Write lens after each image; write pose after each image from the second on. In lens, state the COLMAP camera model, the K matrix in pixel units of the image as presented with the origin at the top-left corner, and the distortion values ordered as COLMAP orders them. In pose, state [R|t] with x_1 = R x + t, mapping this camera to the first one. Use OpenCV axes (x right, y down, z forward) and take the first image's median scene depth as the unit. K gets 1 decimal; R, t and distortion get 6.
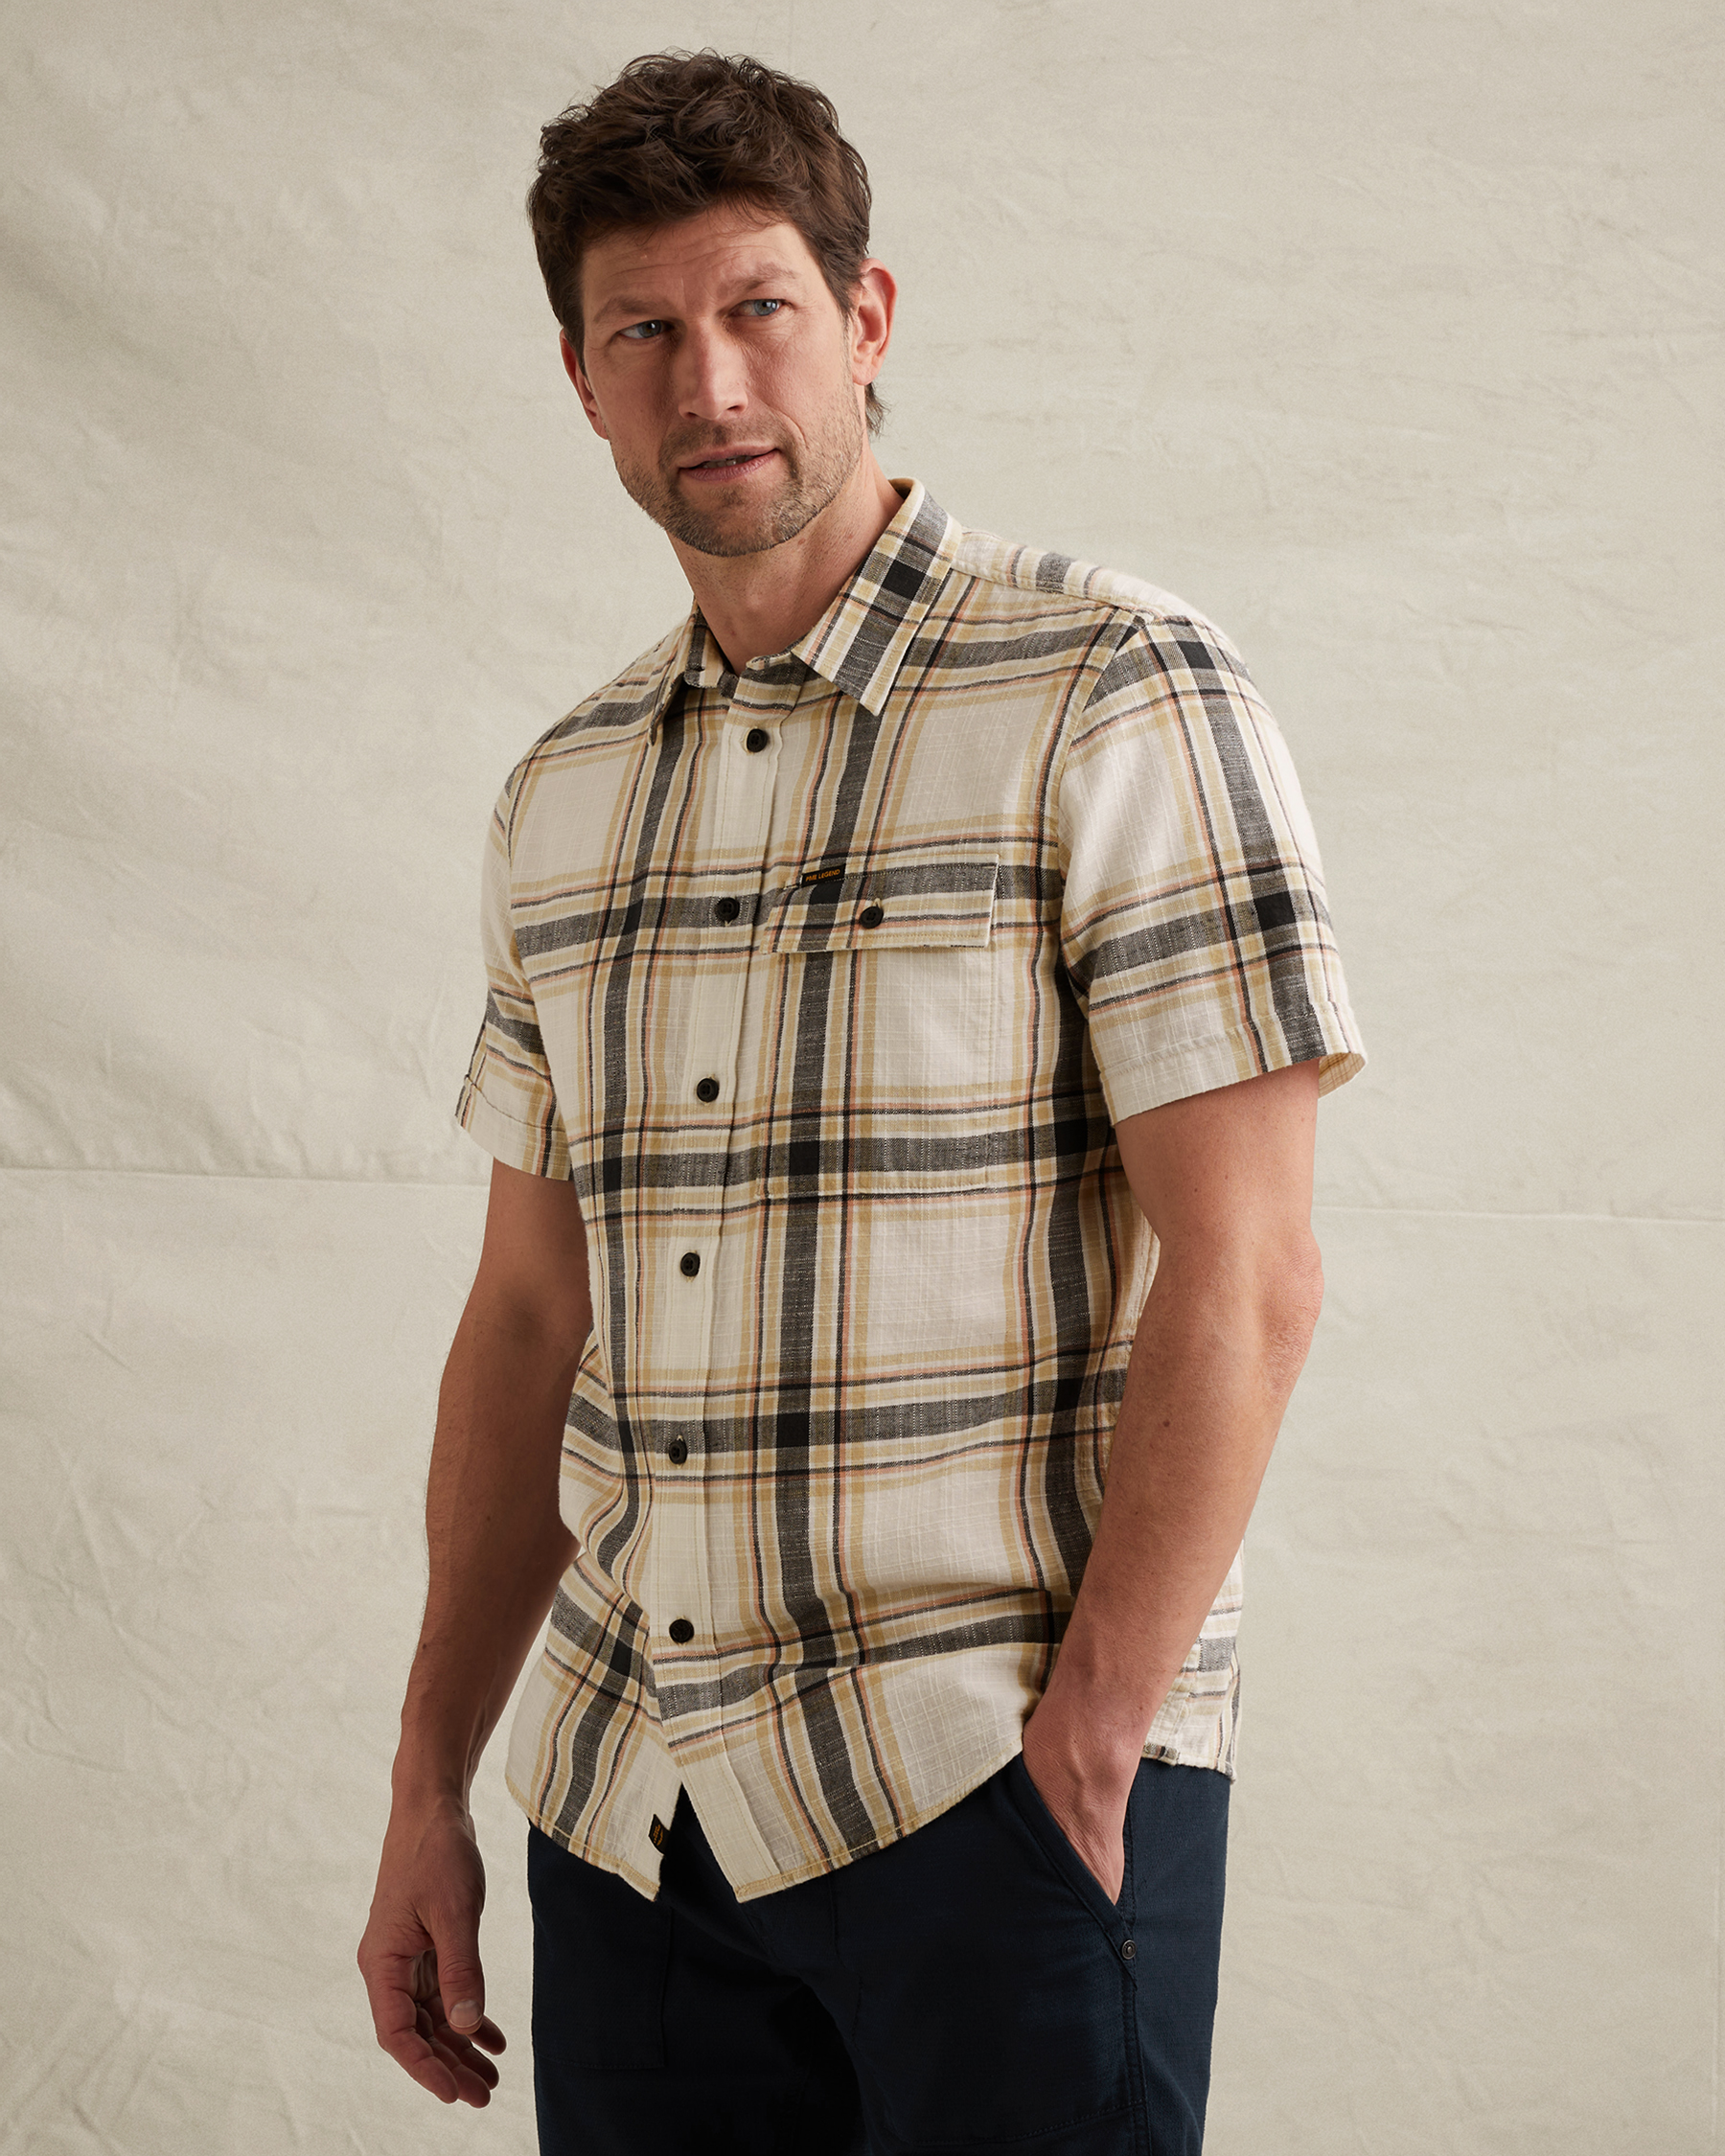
lens RADIAL K [[5248.7, 0, 862.5], [0, 5248.7, 1078.0], [0, 0, 1]] dist [0.139552, 0.403824]
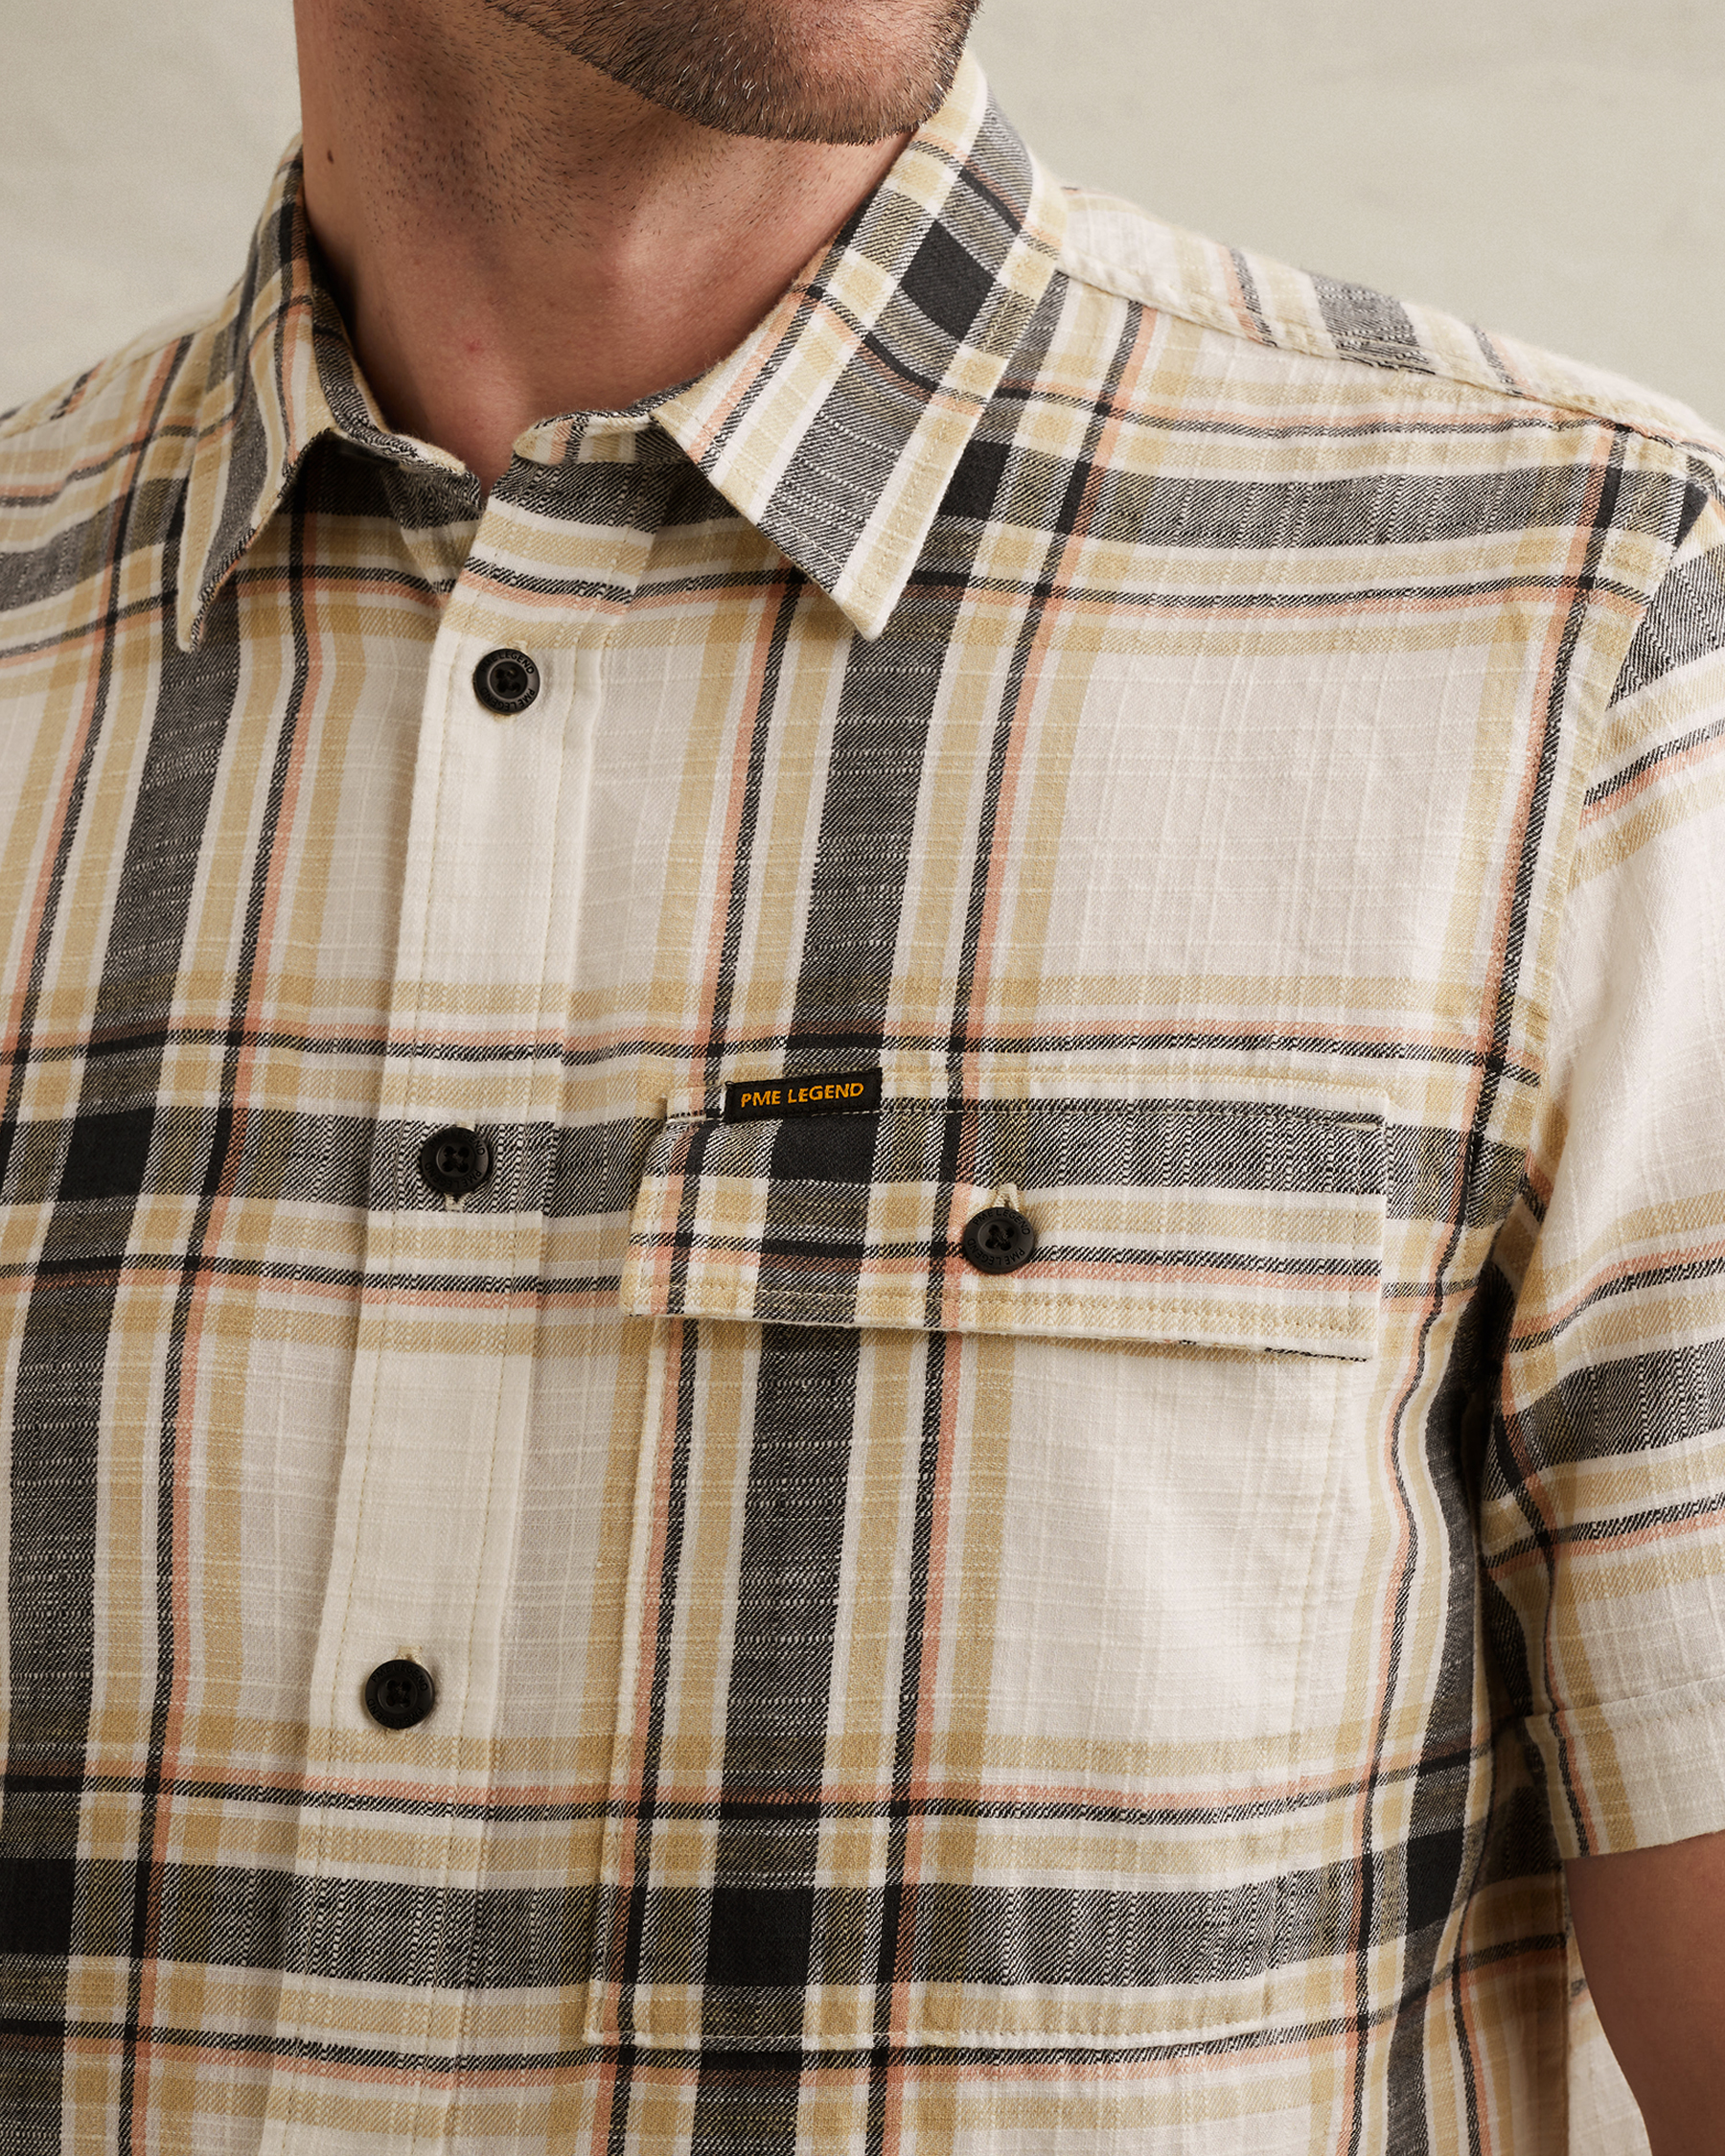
lens RADIAL K [[5186.6, 0, 862.5], [0, 5186.6, 1078.0], [0, 0, 1]] dist [-0.071711, 0.440744]
pose [[0.895227, 0.067378, 0.440487, -0.156589], [-0.071527, 0.997413, -0.007199, -0.038106], [-0.439832, -0.025062, 0.897730, 0.700274]]
